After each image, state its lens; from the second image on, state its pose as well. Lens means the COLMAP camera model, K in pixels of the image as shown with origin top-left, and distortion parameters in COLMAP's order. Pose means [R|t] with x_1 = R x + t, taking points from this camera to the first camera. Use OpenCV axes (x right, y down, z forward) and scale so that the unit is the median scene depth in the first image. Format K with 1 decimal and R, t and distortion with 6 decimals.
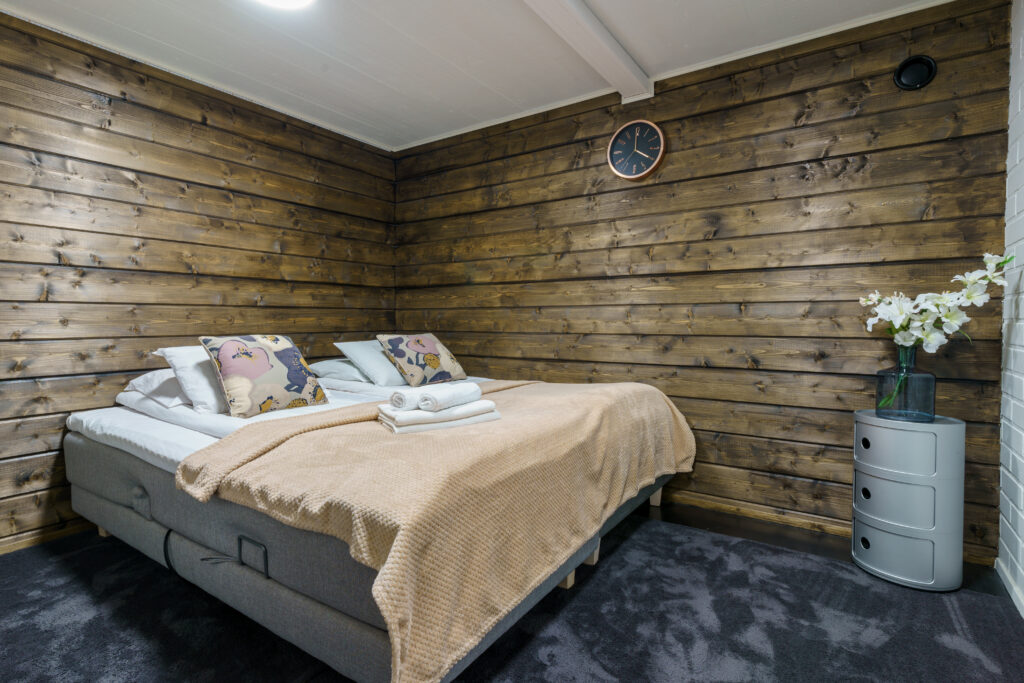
lens RADIAL K [[495.5, 0, 542.6], [0, 495.5, 330.4], [0, 0, 1]] dist [0.005172, -0.001412]
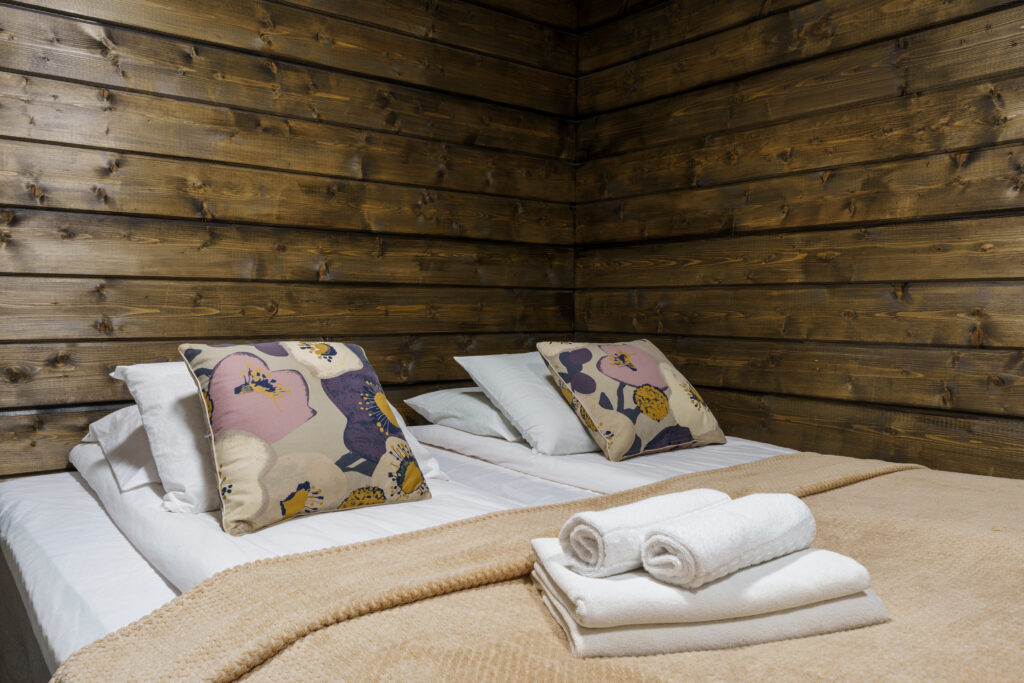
lens RADIAL K [[787.1, 0, 540.5], [0, 787.1, 342.3], [0, 0, 1]] dist [0.003907, 0.000845]
pose [[0.946971, 0.021146, -0.320622, -0.099426], [-0.014440, 0.999625, 0.023278, -0.009308], [0.320994, -0.017414, 0.946921, 0.317786]]
